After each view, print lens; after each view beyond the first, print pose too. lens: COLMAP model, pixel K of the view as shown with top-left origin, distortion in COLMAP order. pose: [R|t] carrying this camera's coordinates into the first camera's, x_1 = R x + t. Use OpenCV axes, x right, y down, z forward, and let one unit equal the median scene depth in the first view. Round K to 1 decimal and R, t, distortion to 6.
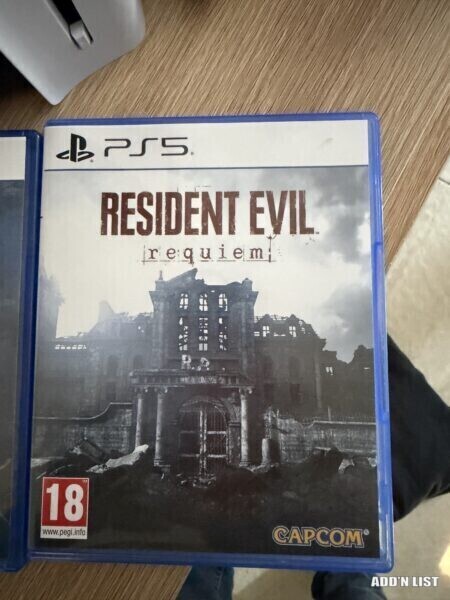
lens RADIAL K [[427.8, 0, 222.4], [0, 427.8, 300.3], [0, 0, 1]] dist [0.020984, -0.020149]
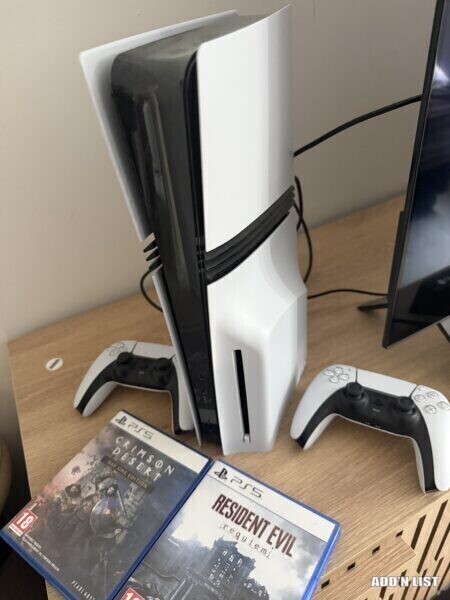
lens RADIAL K [[427.8, 0, 225.9], [0, 427.8, 298.5], [0, 0, 1]] dist [0.020984, -0.020149]
pose [[0.837505, 0.303334, -0.454504, 0.529633], [-0.540998, 0.577280, -0.611612, 0.605188], [0.076853, 0.758114, 0.647578, -1.459832]]
